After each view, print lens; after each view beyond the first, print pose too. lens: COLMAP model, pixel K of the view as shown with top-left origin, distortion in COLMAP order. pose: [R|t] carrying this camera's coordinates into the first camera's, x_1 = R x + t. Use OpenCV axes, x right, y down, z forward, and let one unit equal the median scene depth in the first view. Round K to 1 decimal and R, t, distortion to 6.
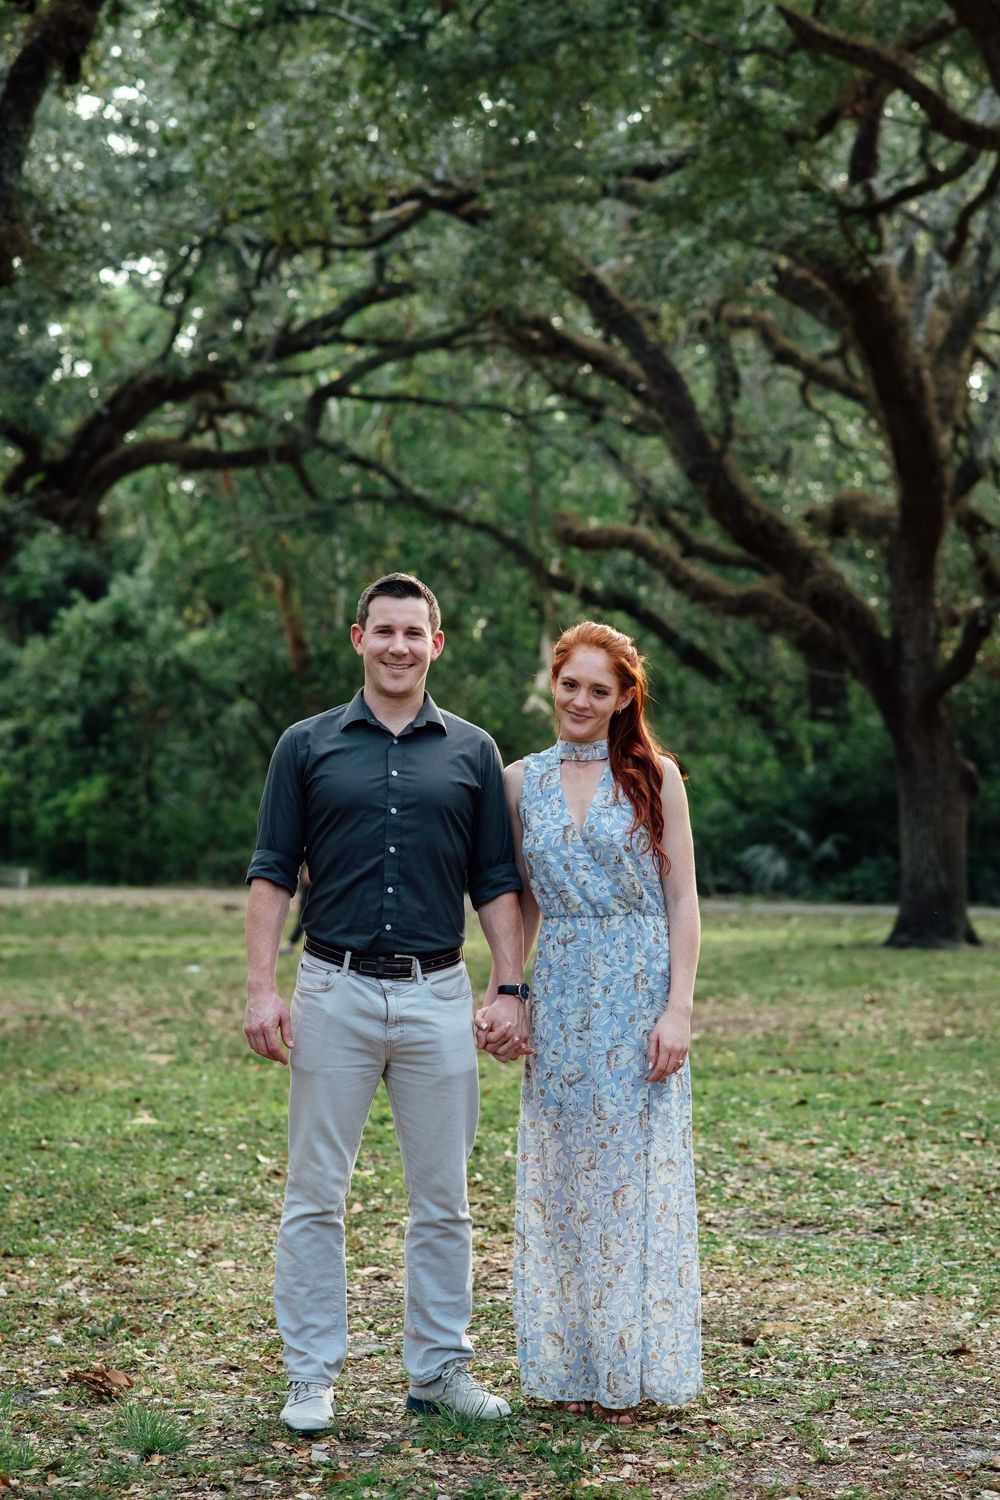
lens RADIAL K [[4146.5, 0, 504.4], [0, 4146.5, 747.4], [0, 0, 1]] dist [0.090386, 0.000000]
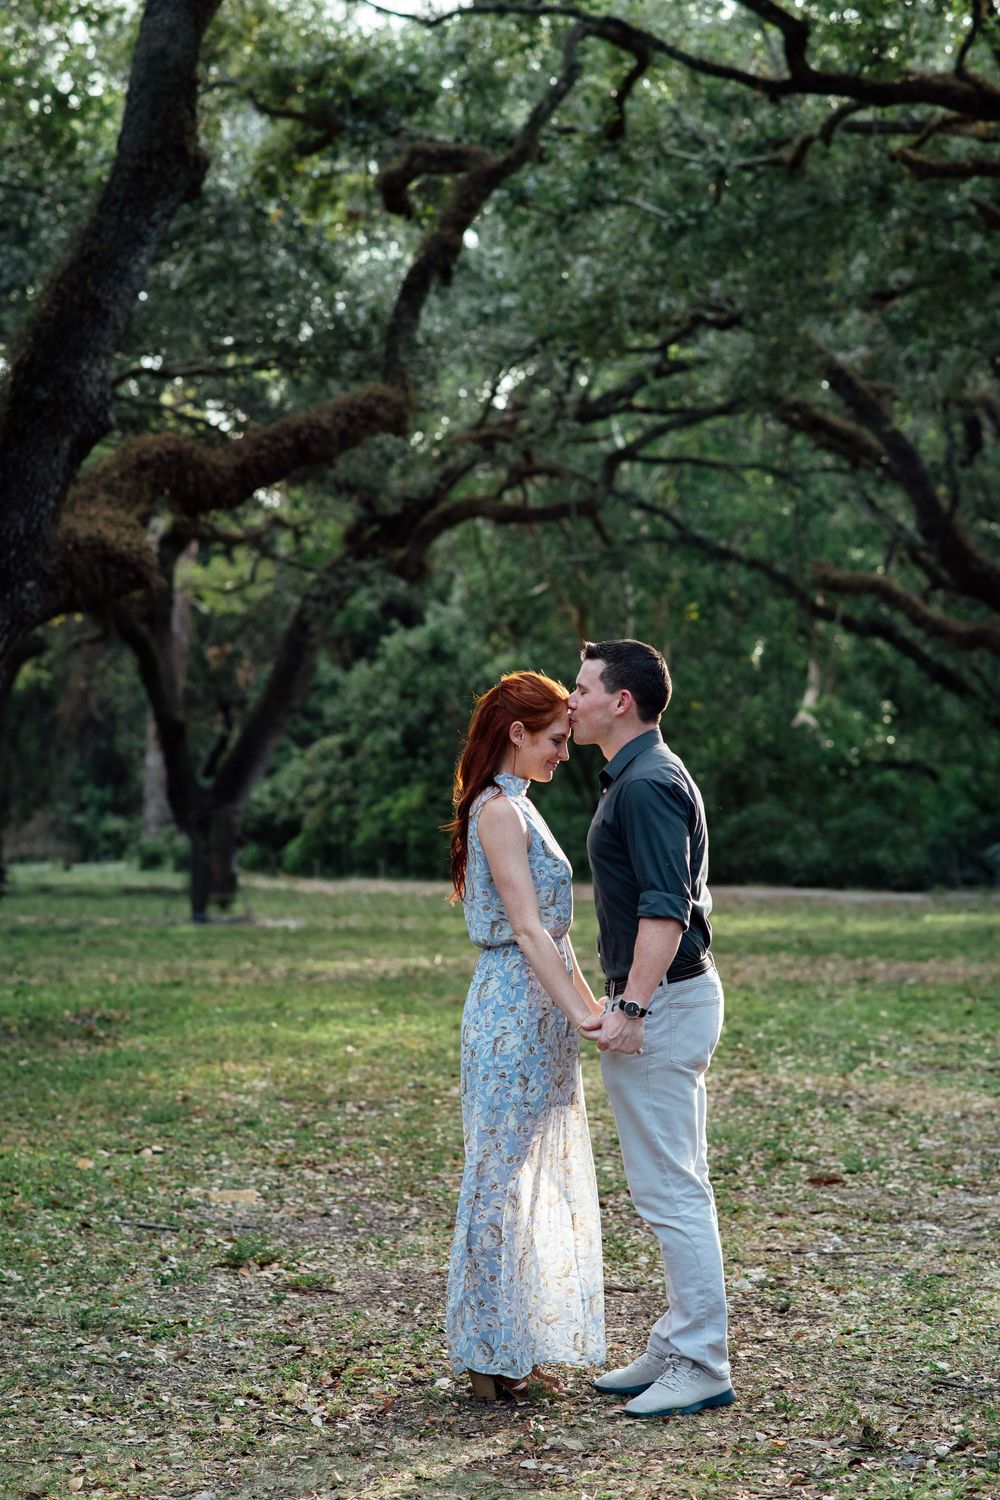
lens RADIAL K [[4146.5, 0, 495.6], [0, 4146.5, 743.8], [0, 0, 1]] dist [0.090386, 0.000000]
pose [[0.997526, -0.005621, -0.070079, 0.003471], [0.005463, 0.999982, -0.002447, -0.001585], [0.070091, 0.002058, 0.997538, -0.155991]]
